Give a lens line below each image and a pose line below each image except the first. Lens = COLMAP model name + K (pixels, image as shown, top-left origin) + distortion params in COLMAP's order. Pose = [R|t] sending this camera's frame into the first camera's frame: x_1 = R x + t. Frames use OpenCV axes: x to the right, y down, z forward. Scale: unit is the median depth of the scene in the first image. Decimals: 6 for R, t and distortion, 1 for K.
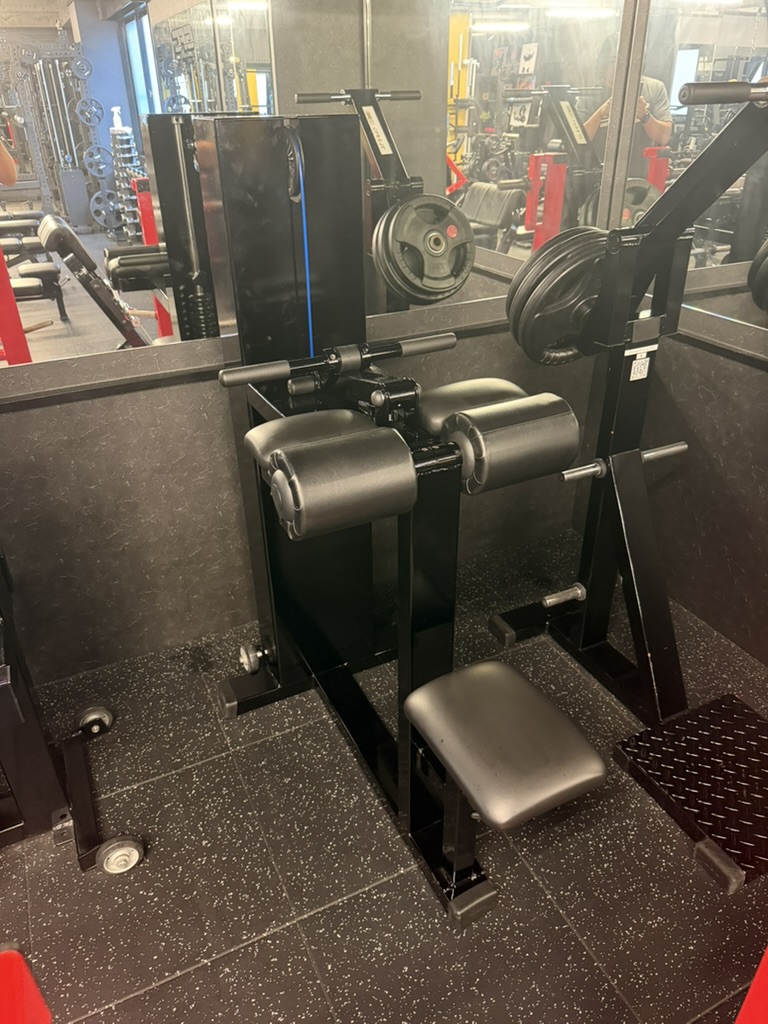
lens RADIAL K [[725.4, 0, 380.3], [0, 725.4, 516.5], [0, 0, 1]] dist [0.011500, -0.010674]
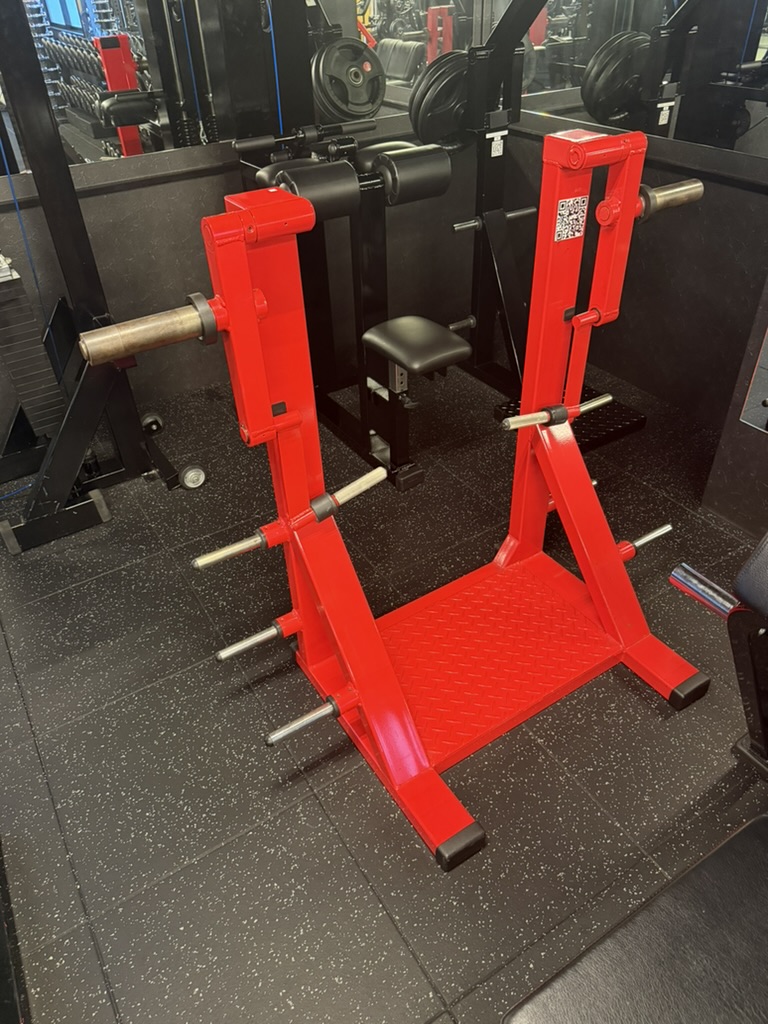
lens RADIAL K [[725.4, 0, 389.9], [0, 725.4, 509.0], [0, 0, 1]] dist [0.011500, -0.010674]
pose [[0.992065, -0.087666, 0.090118, -0.059271], [0.075601, 0.988689, 0.129532, 0.278577], [-0.100454, -0.121691, 0.987472, -0.485032]]
